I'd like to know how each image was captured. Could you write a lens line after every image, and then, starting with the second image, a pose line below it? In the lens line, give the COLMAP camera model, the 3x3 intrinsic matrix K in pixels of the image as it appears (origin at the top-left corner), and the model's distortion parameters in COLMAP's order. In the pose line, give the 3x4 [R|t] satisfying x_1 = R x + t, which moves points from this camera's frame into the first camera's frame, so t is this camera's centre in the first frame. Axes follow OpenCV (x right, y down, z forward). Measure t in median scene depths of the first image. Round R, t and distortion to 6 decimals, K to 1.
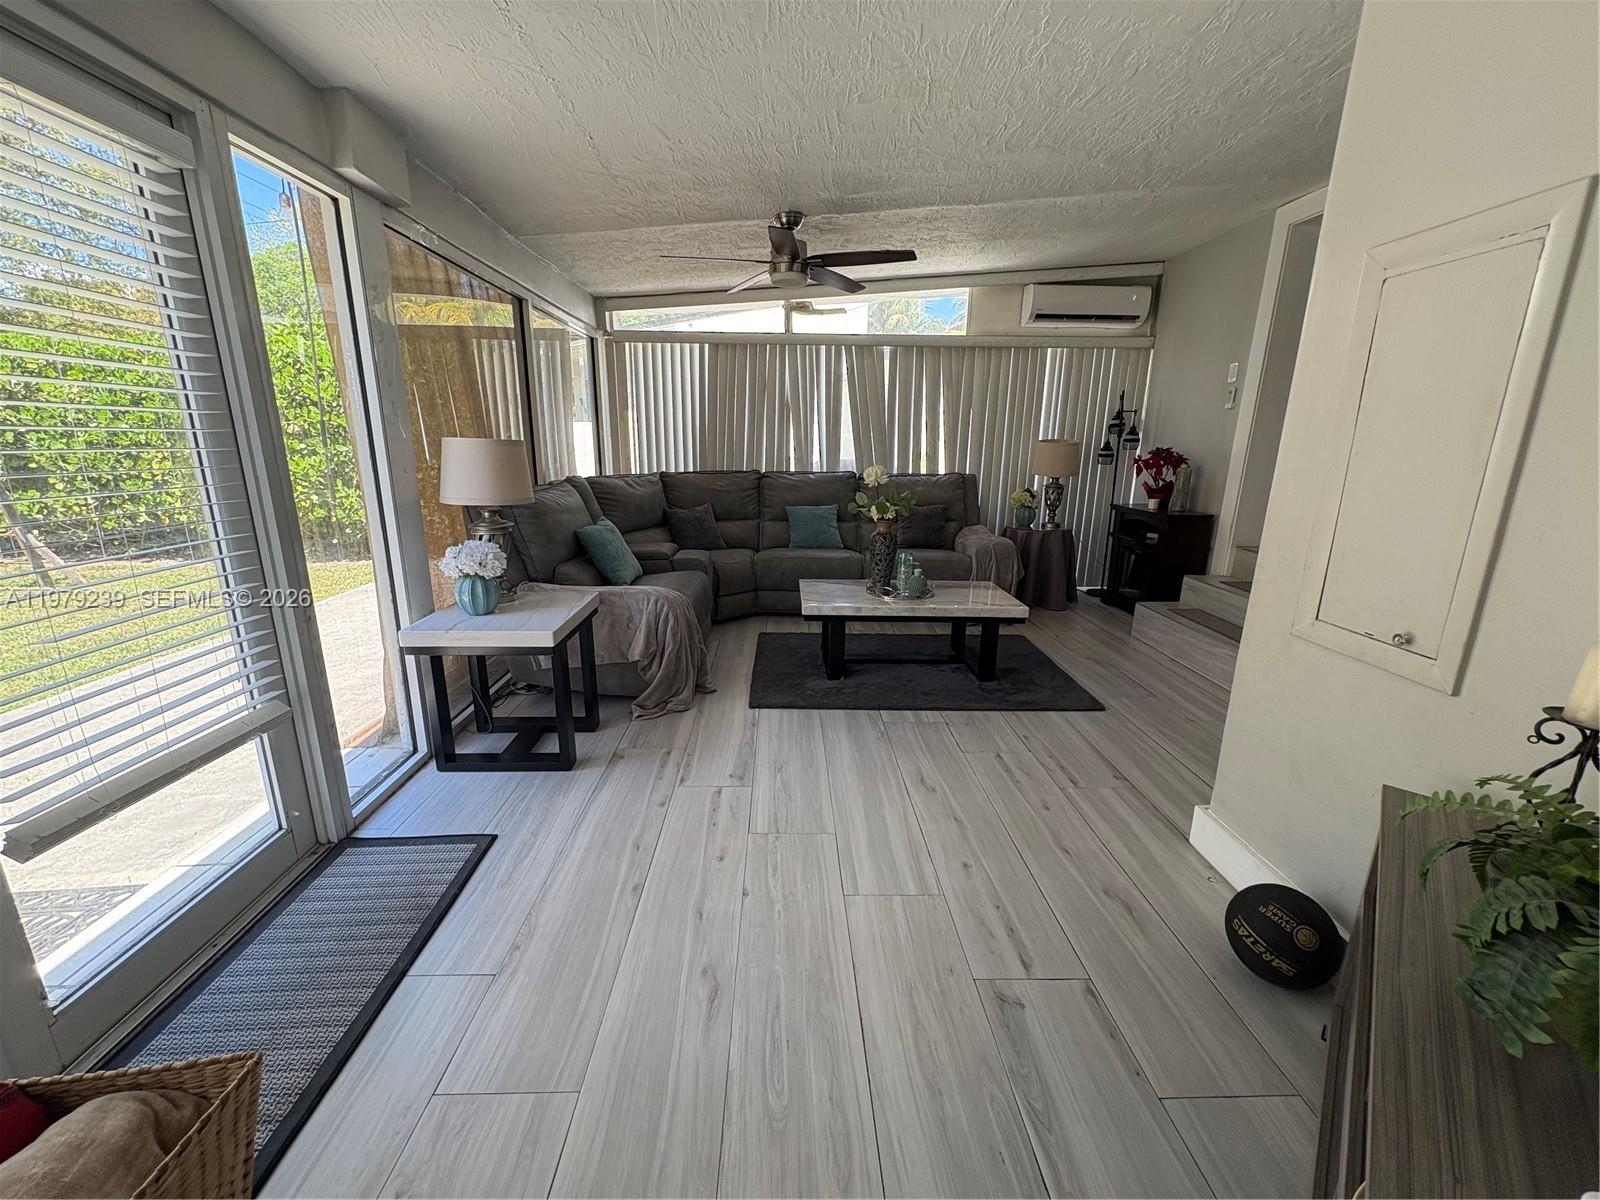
lens RADIAL K [[637.2, 0, 800.7], [0, 637.2, 598.3], [0, 0, 1]] dist [-0.000314, 0.000586]
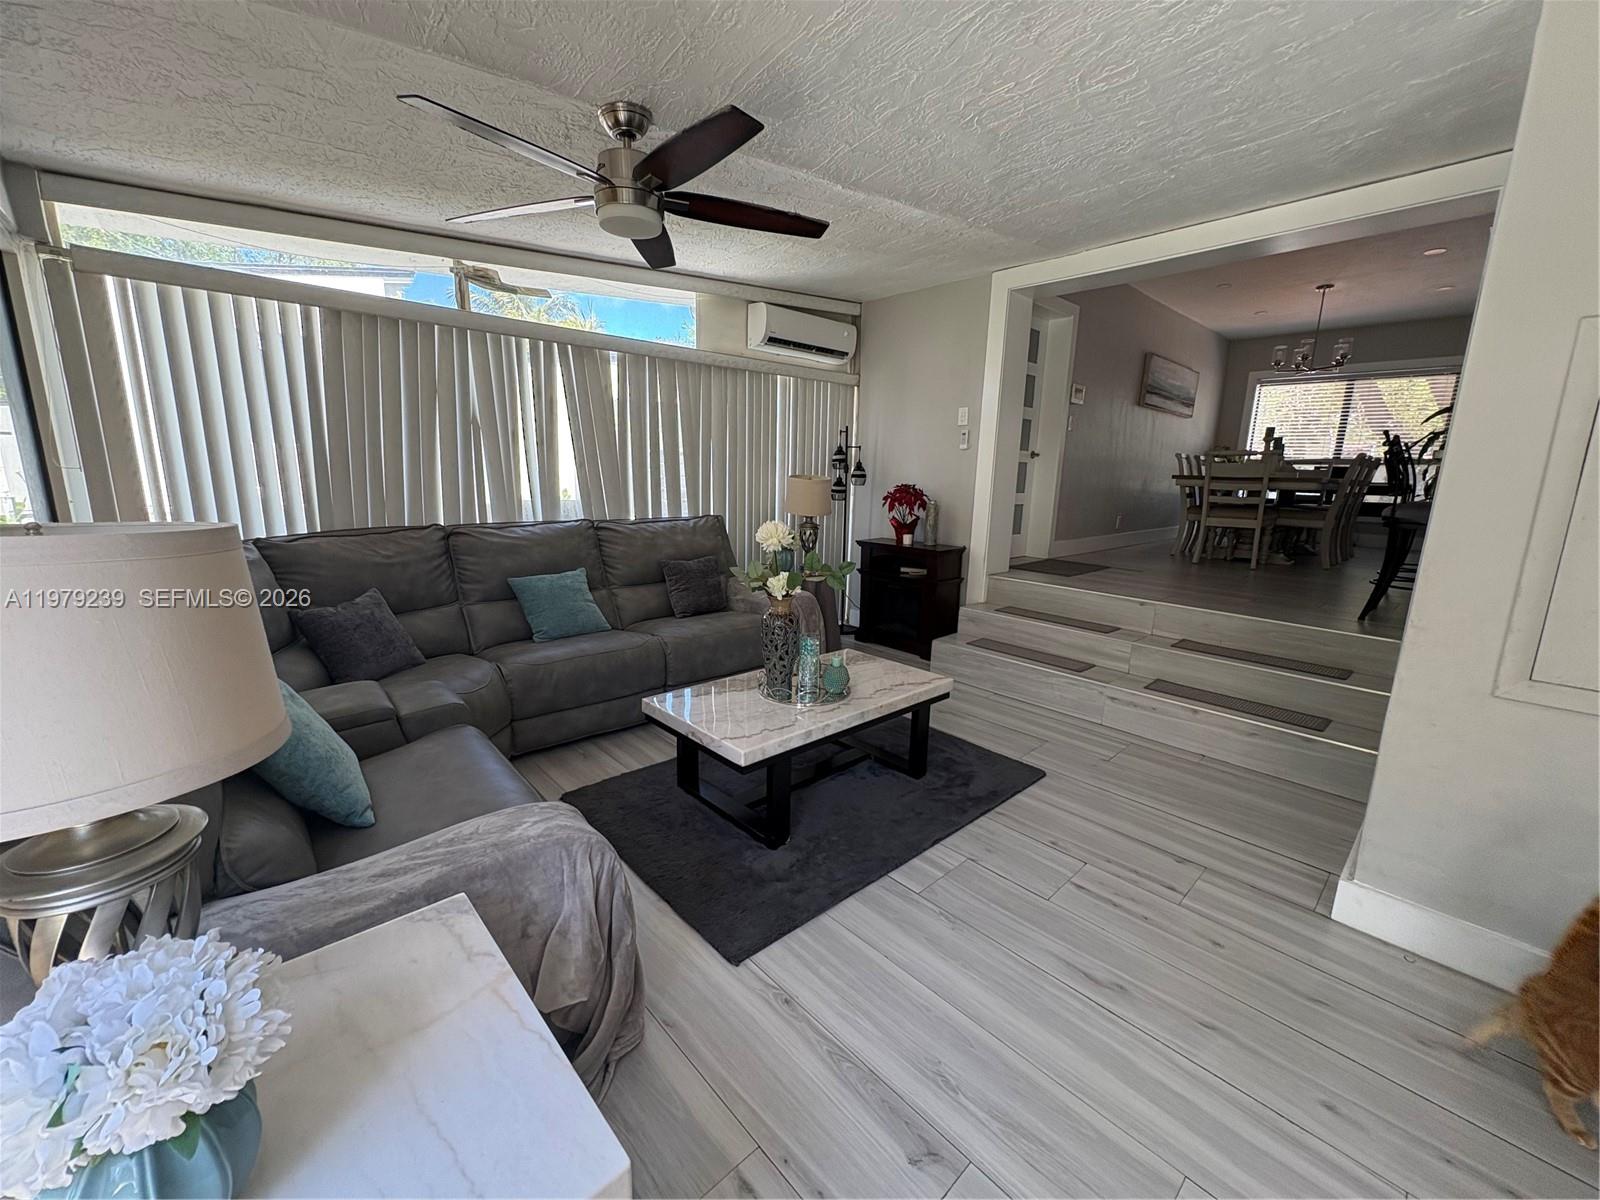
lens RADIAL K [[637.2, 0, 800.7], [0, 637.2, 598.3], [0, 0, 1]] dist [-0.000314, 0.000586]
pose [[0.750052, -0.126352, 0.649197, -0.223782], [0.149576, 0.988556, 0.019588, -0.092550], [-0.644243, 0.082413, 0.760368, 0.317581]]
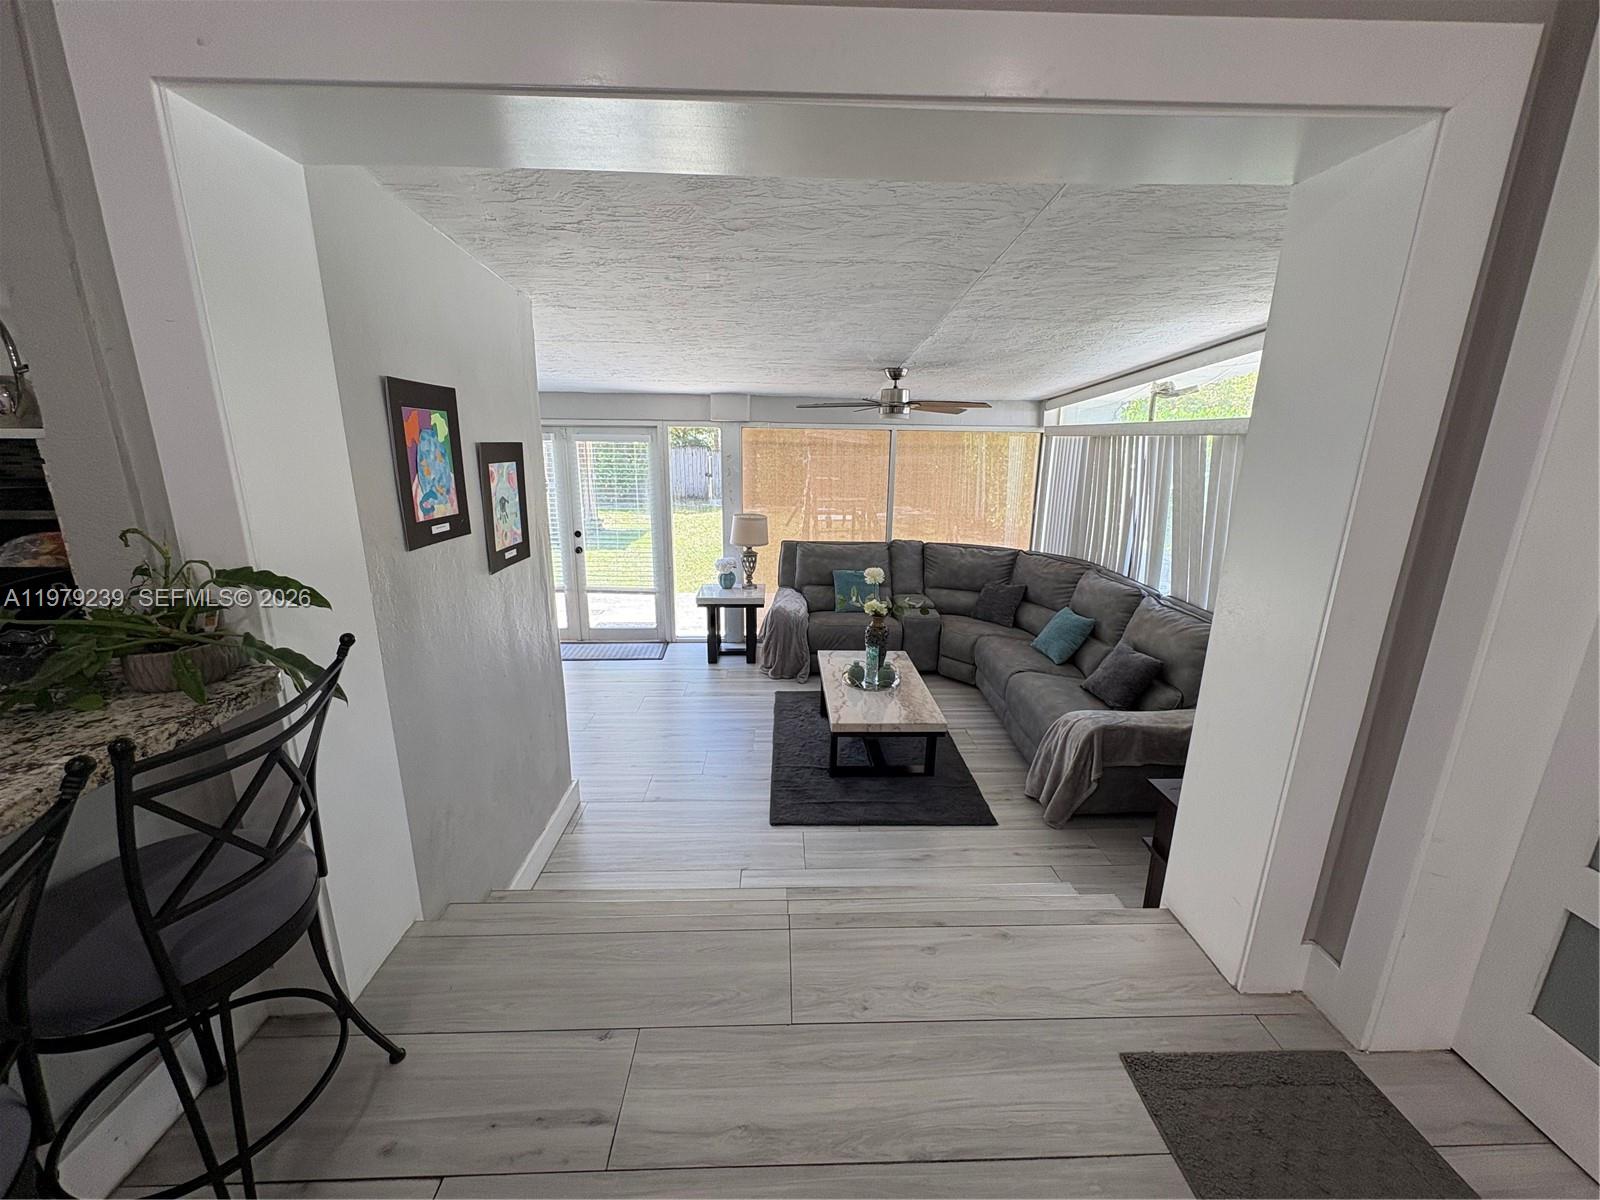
lens RADIAL K [[637.2, 0, 800.7], [0, 637.2, 598.3], [0, 0, 1]] dist [-0.000314, 0.000586]
pose [[-0.006357, 0.237352, -0.971403, 0.895117], [-0.254586, 0.939029, 0.231108, -0.274091], [0.967029, 0.248775, 0.054458, 0.566107]]
